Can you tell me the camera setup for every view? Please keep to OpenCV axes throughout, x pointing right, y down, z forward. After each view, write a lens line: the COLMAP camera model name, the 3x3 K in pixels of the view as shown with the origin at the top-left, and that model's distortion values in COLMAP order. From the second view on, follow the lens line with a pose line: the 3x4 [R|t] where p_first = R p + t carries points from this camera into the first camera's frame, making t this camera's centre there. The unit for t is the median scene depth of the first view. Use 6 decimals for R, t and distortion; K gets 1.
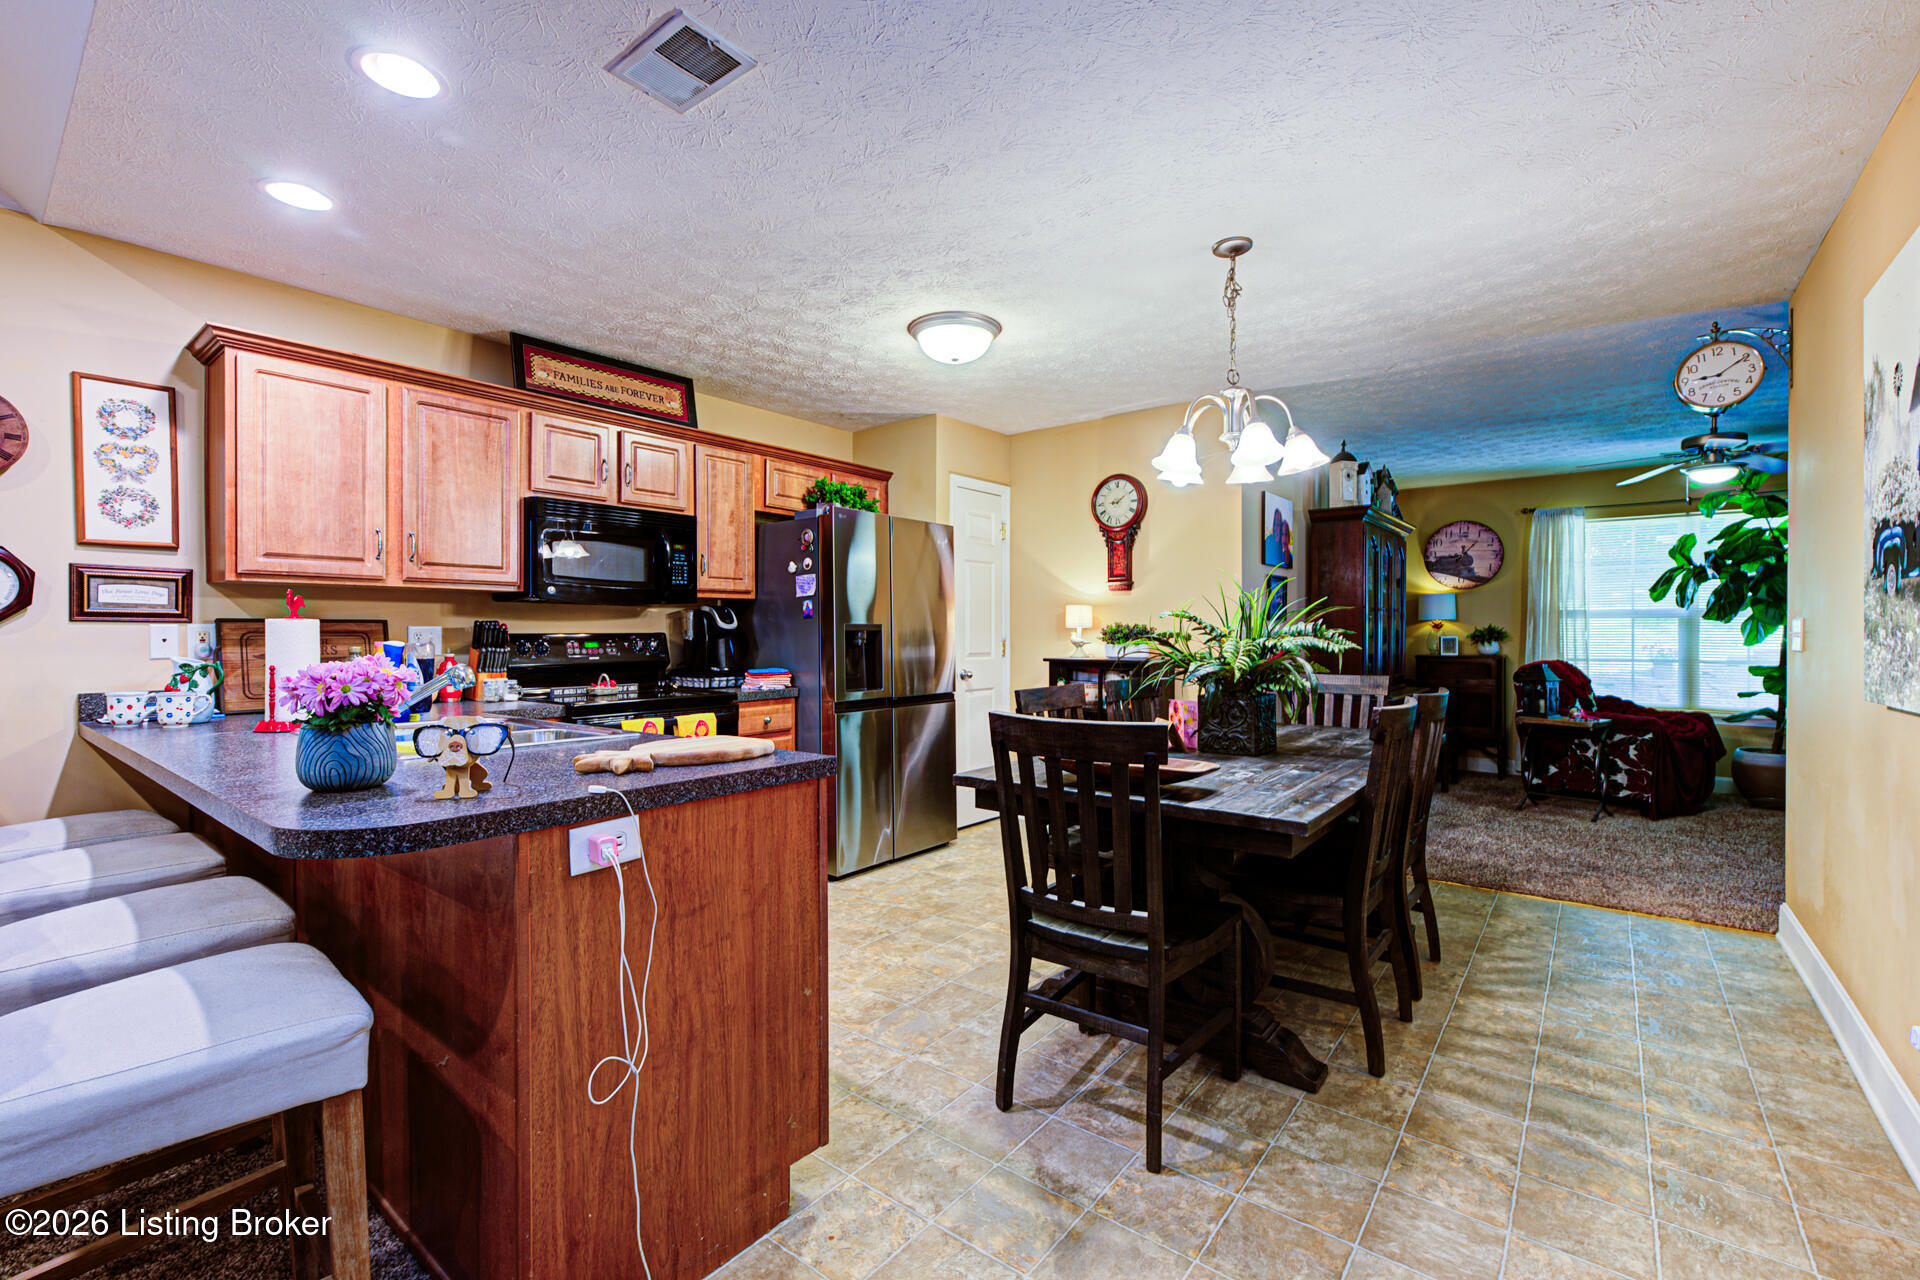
lens RADIAL K [[822.1, 0, 960.0], [0, 822.1, 640.0], [0, 0, 1]] dist [-0.000381, 0.000085]
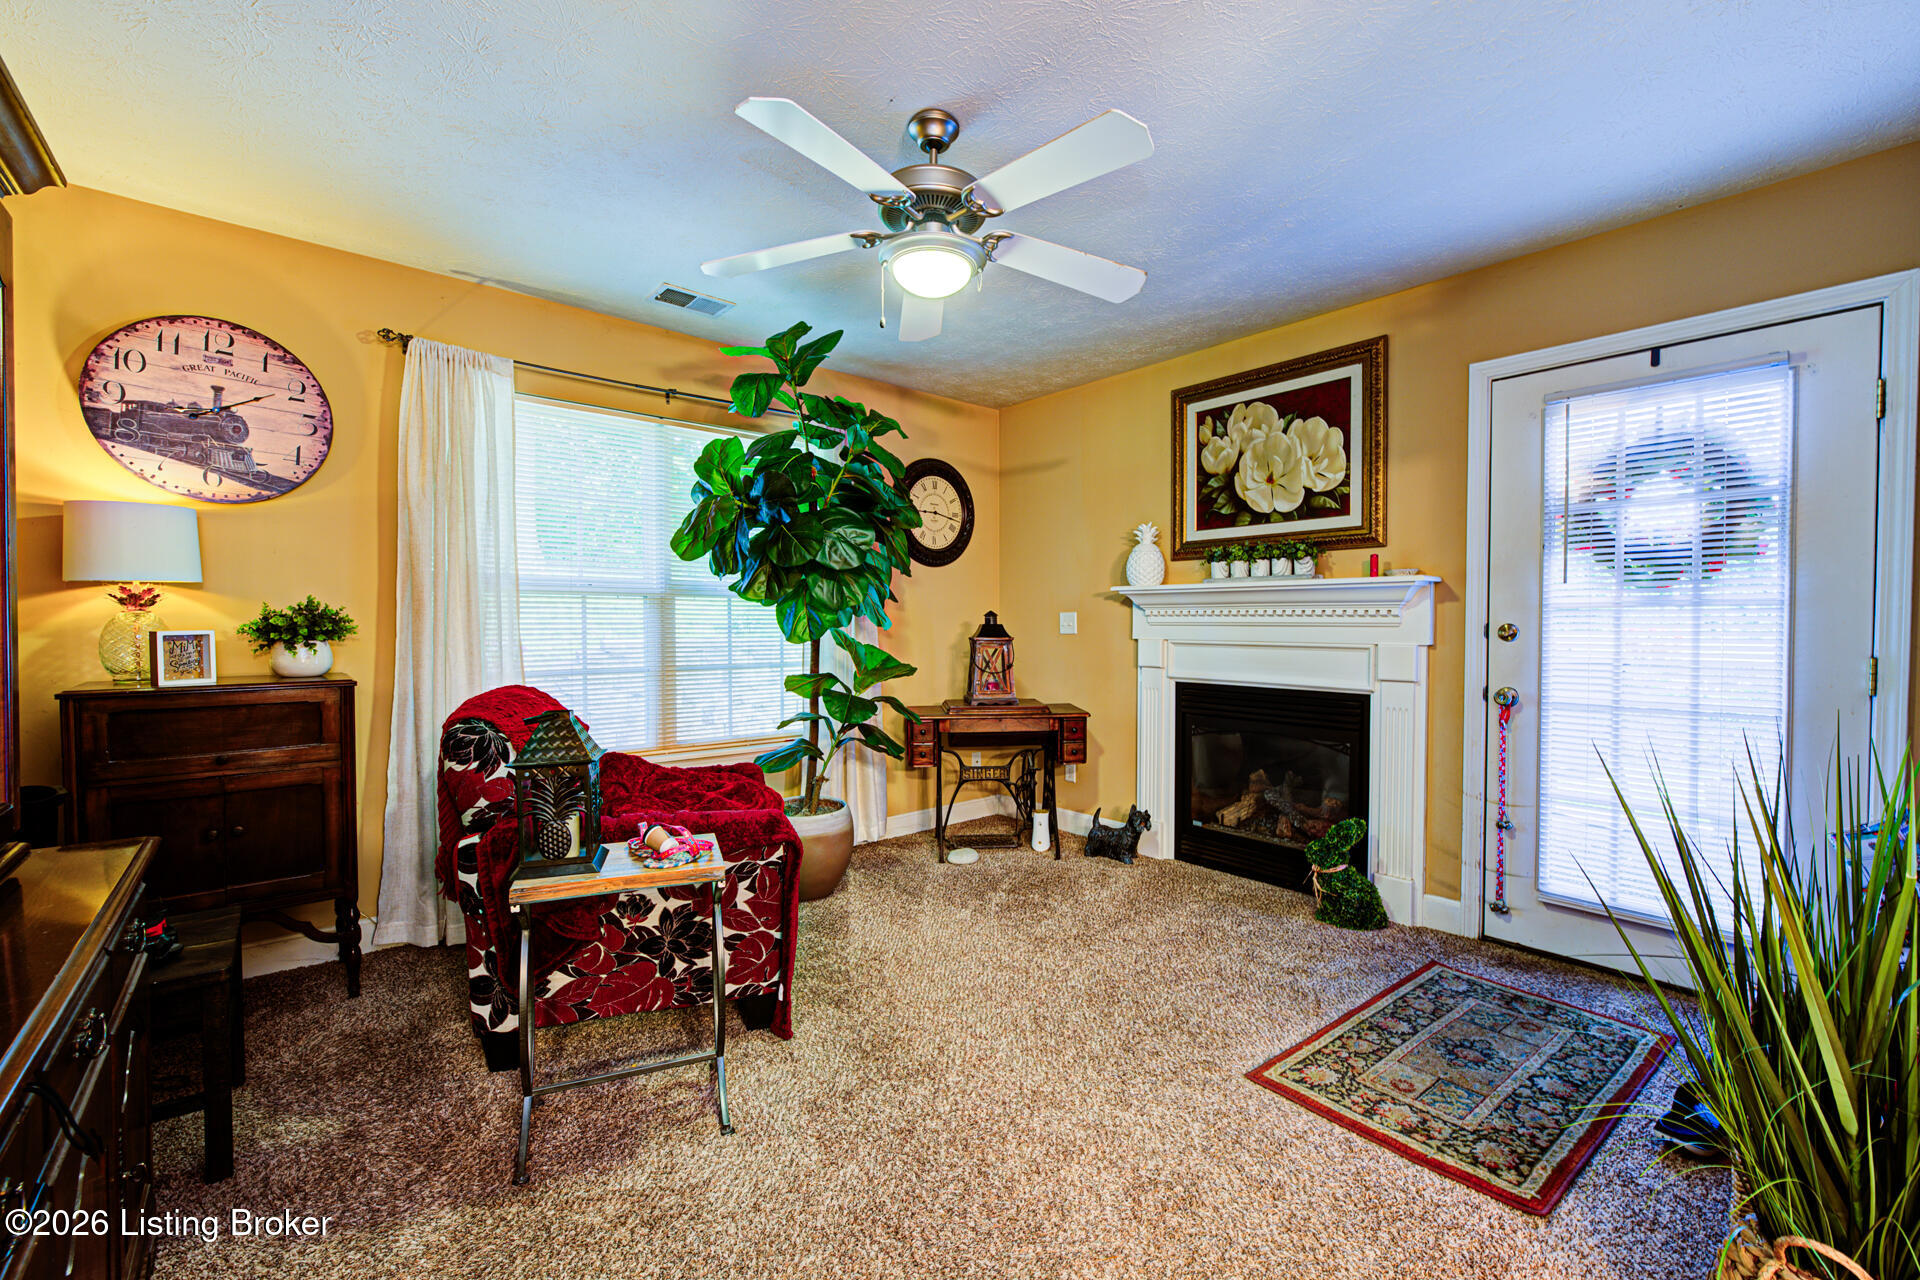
lens RADIAL K [[779.2, 0, 960.0], [0, 779.2, 640.0], [0, 0, 1]] dist [-0.001148, -0.000276]
pose [[0.186226, -0.018448, 0.982334, 0.438885], [0.007135, 0.999823, 0.017423, -0.004617], [-0.982481, 0.003765, 0.186325, 0.810851]]
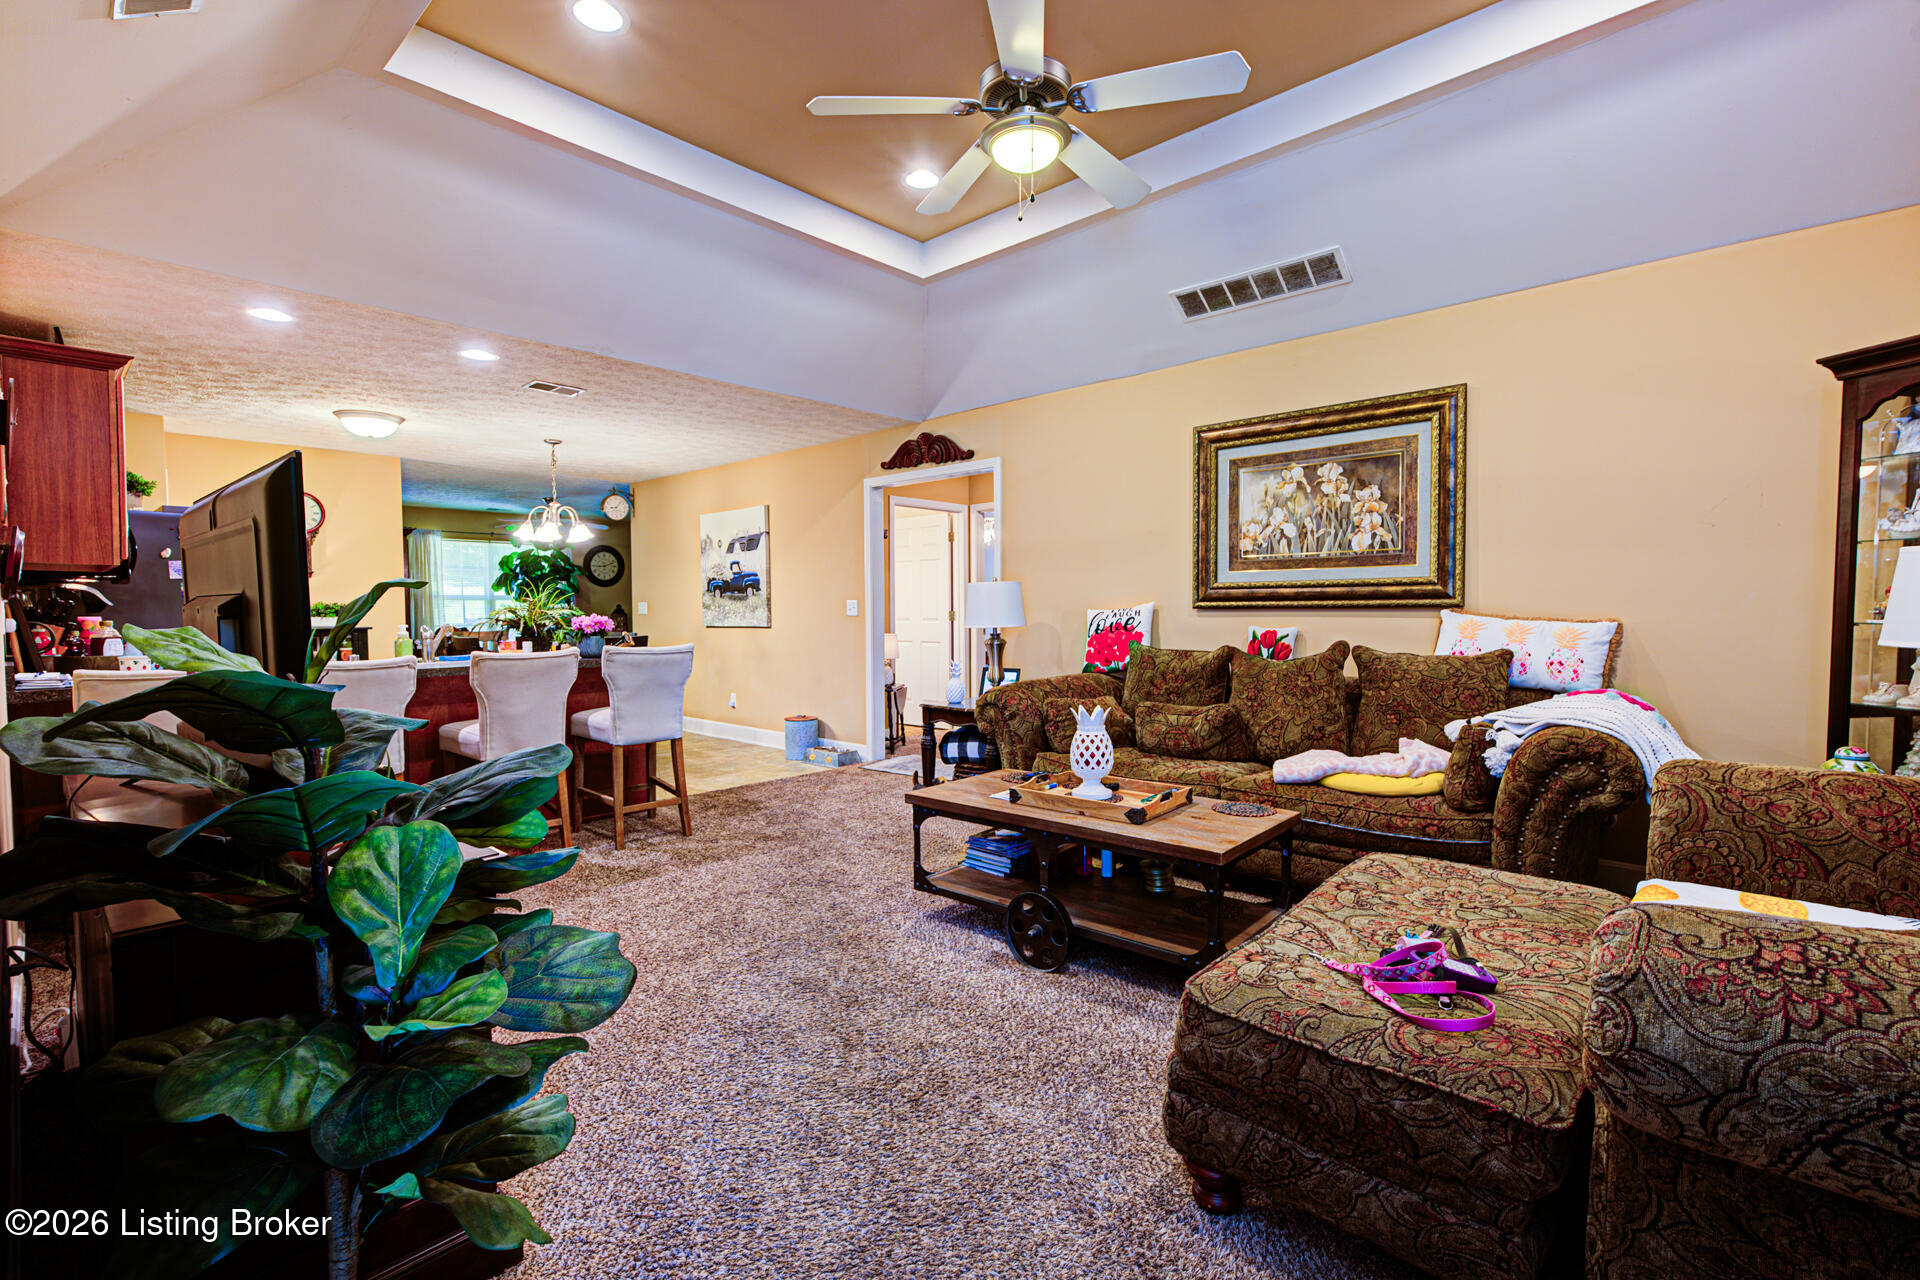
lens RADIAL K [[850.6, 0, 960.0], [0, 850.6, 640.0], [0, 0, 1]] dist [0.000626, 0.000095]
pose [[0.070058, -0.038838, 0.996787, -1.035683], [0.013191, 0.999190, 0.038005, 0.003371], [-0.997456, 0.010486, 0.070514, -0.160595]]
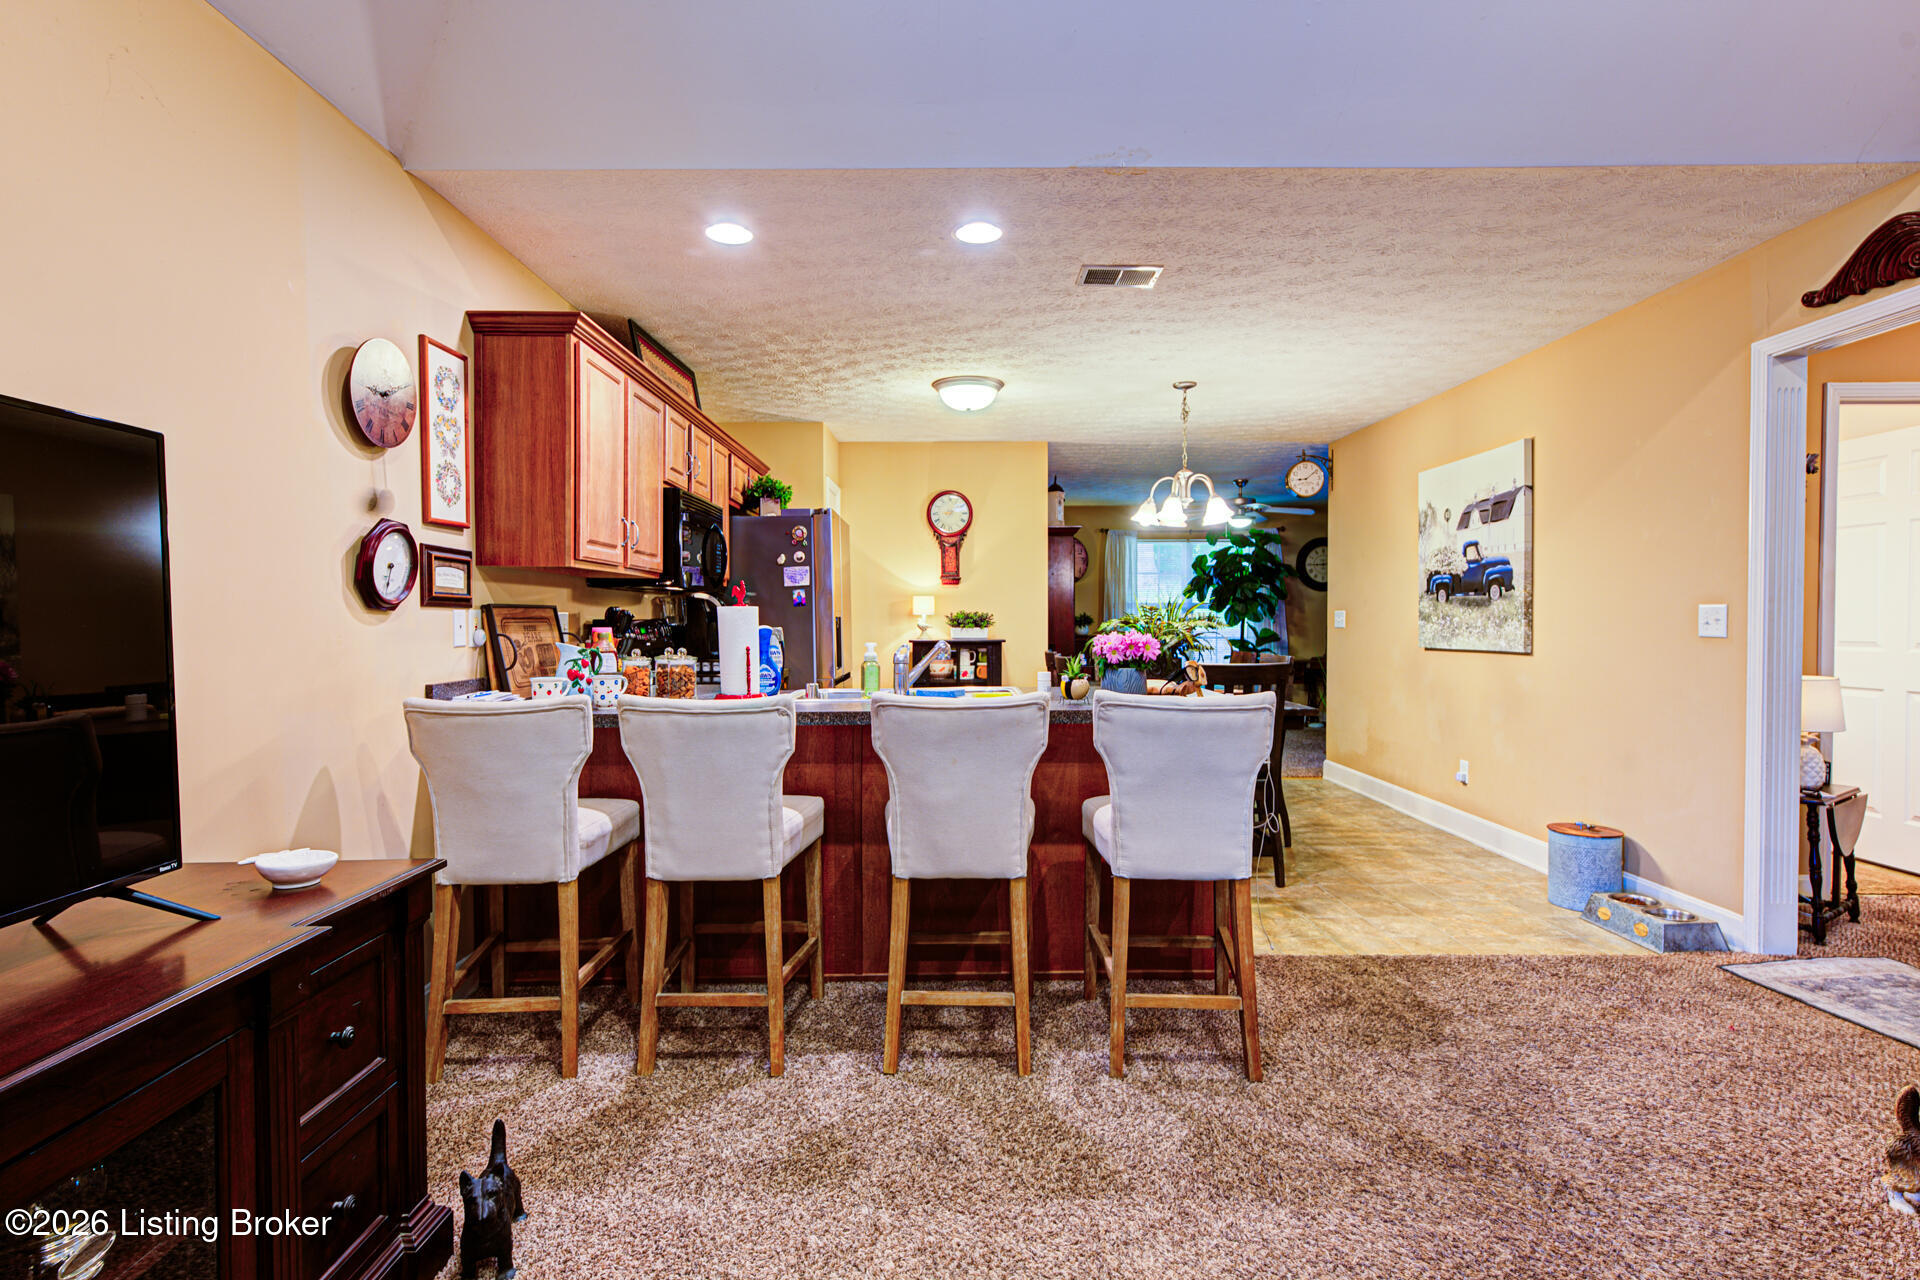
lens RADIAL K [[940.1, 0, 960.0], [0, 940.1, 640.0], [0, 0, 1]] dist [0.007721, 0.001311]
pose [[0.777051, -0.014878, 0.629262, -0.631136], [0.007105, 0.999864, 0.014867, 0.001930], [-0.629397, -0.007081, 0.777051, -0.098951]]
